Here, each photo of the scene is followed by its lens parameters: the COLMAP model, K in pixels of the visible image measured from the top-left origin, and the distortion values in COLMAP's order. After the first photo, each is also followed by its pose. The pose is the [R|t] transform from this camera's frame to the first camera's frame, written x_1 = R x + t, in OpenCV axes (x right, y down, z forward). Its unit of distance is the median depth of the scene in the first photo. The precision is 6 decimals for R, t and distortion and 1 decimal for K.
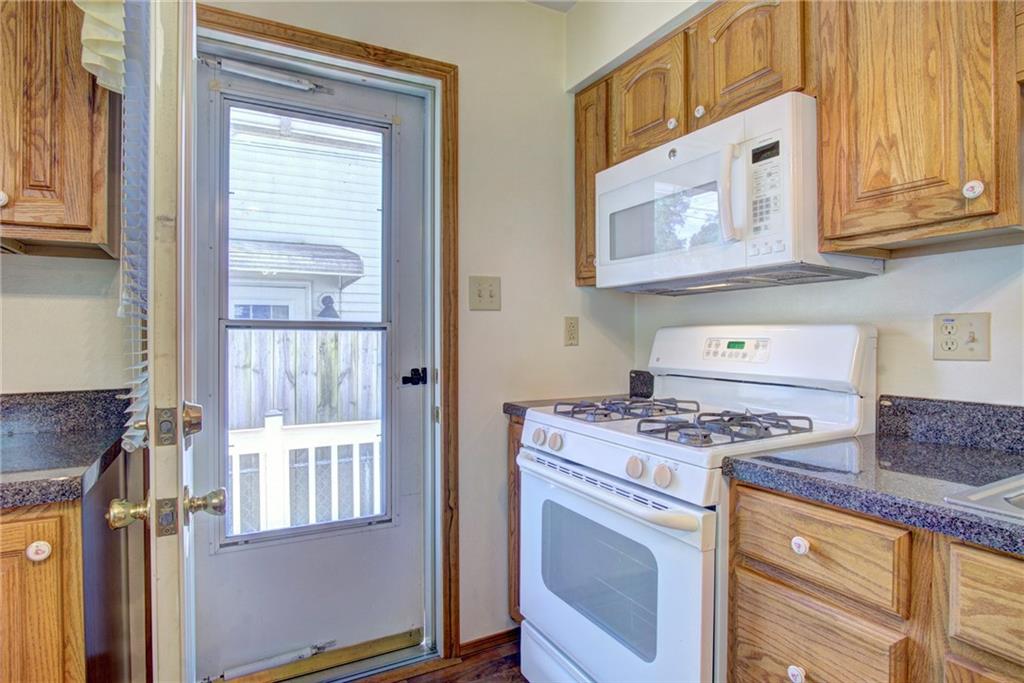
lens RADIAL K [[562.0, 0, 512.1], [0, 562.0, 341.1], [0, 0, 1]] dist [-0.014283, 0.001250]
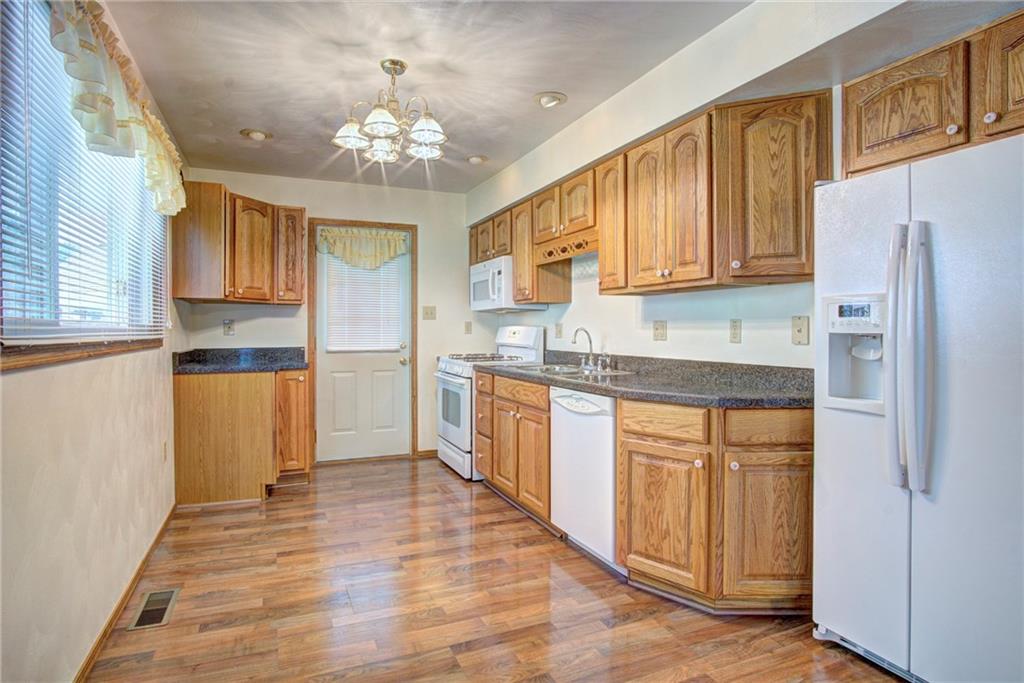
lens RADIAL K [[562.0, 0, 512.4], [0, 562.0, 335.0], [0, 0, 1]] dist [-0.014283, 0.001250]
pose [[0.996898, 0.002331, -0.078669, 0.588032], [-0.002254, 0.999997, 0.001064, 0.010976], [0.078671, -0.000884, 0.996900, -1.666218]]
